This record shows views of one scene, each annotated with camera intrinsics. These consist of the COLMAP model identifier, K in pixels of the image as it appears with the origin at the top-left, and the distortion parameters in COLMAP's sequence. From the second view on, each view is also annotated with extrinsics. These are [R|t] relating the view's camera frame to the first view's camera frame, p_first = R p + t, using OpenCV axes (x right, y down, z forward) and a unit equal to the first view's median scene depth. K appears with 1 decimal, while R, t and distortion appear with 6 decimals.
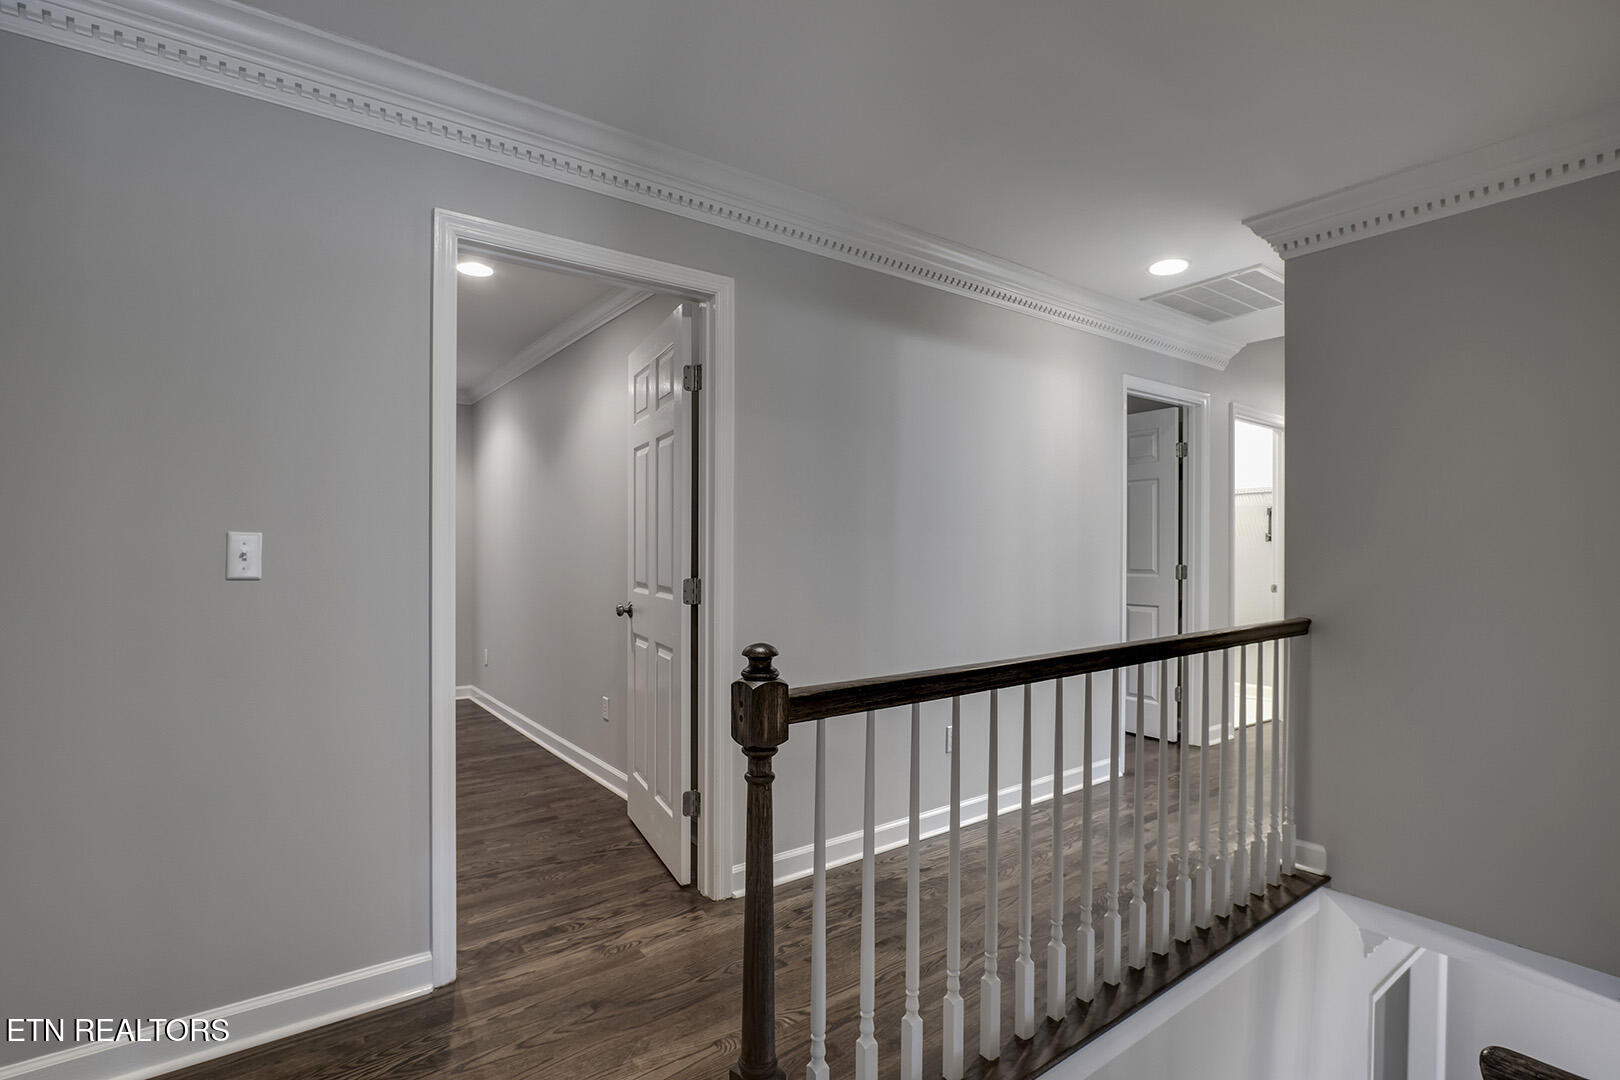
lens RADIAL K [[766.0, 0, 812.2], [0, 766.0, 551.7], [0, 0, 1]] dist [-0.022157, 0.000961]
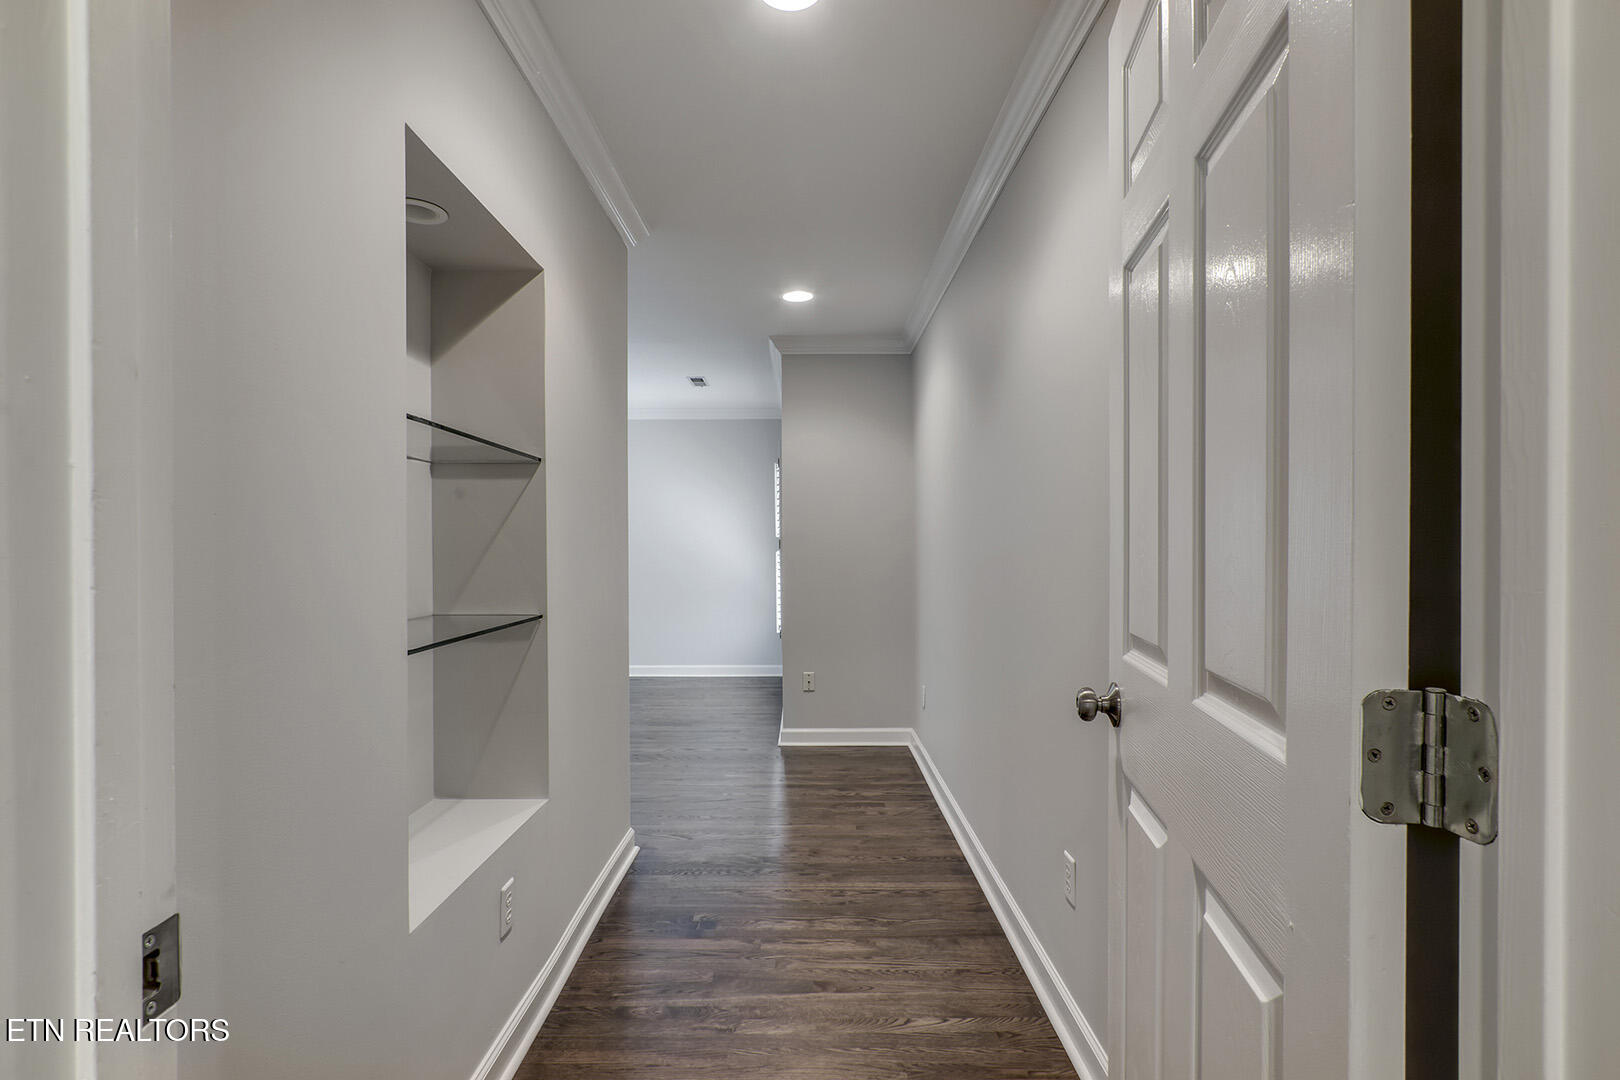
lens RADIAL K [[766.0, 0, 812.2], [0, 766.0, 551.7], [0, 0, 1]] dist [-0.022157, 0.000961]
pose [[0.801596, -0.005916, -0.597836, -0.138602], [0.012132, 0.999906, 0.006373, -0.002415], [0.597742, -0.012361, 0.801593, 0.636815]]
